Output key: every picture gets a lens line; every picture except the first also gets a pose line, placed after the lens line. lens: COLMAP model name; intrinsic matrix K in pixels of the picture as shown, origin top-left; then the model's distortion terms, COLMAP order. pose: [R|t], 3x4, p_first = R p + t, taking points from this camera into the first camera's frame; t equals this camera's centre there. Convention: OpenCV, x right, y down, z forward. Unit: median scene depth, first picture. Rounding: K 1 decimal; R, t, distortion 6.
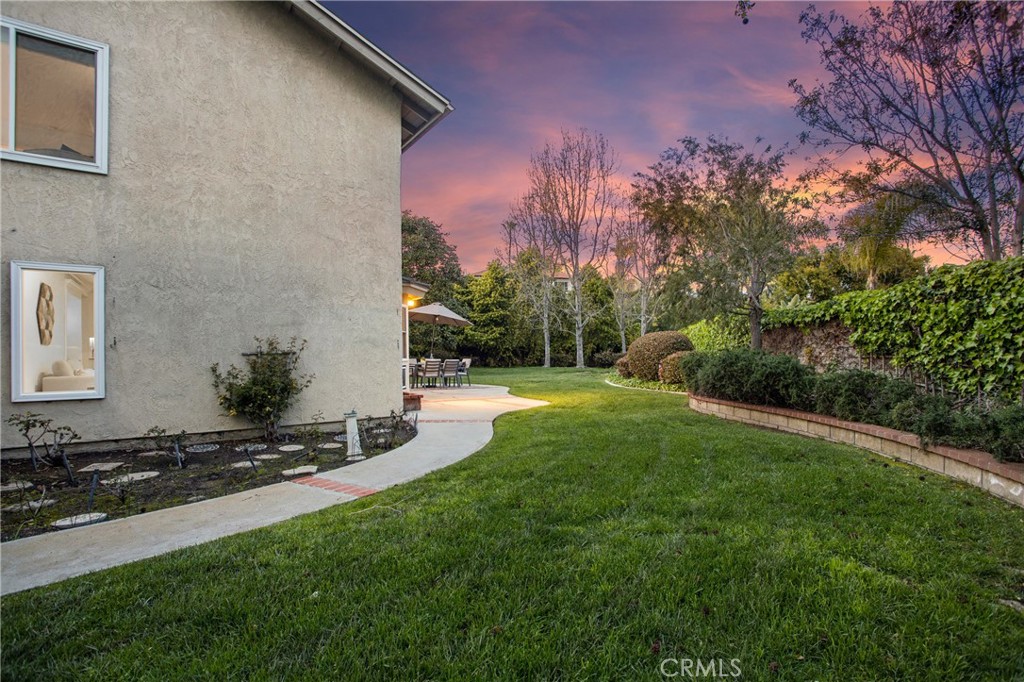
lens RADIAL K [[511.3, 0, 515.4], [0, 511.3, 349.4], [0, 0, 1]] dist [-0.054045, 0.000325]
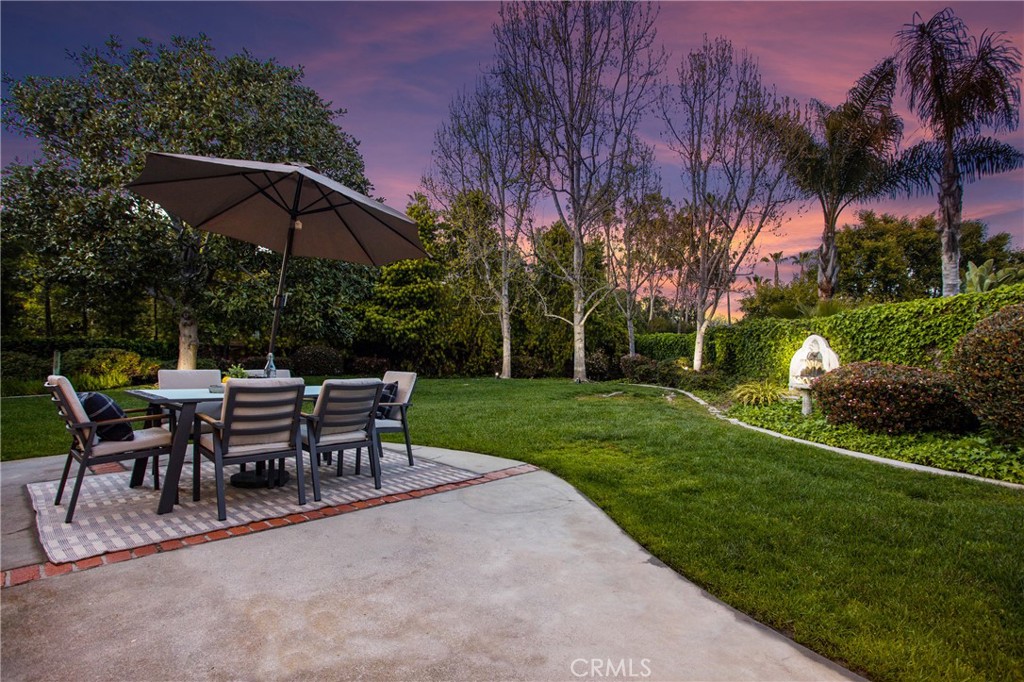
lens RADIAL K [[511.3, 0, 515.4], [0, 511.3, 349.4], [0, 0, 1]] dist [-0.054045, 0.000325]
pose [[0.977726, 0.022022, 0.208728, -0.052481], [-0.021700, 0.999757, -0.003835, 0.002939], [-0.208761, -0.000780, 0.977966, 0.394075]]
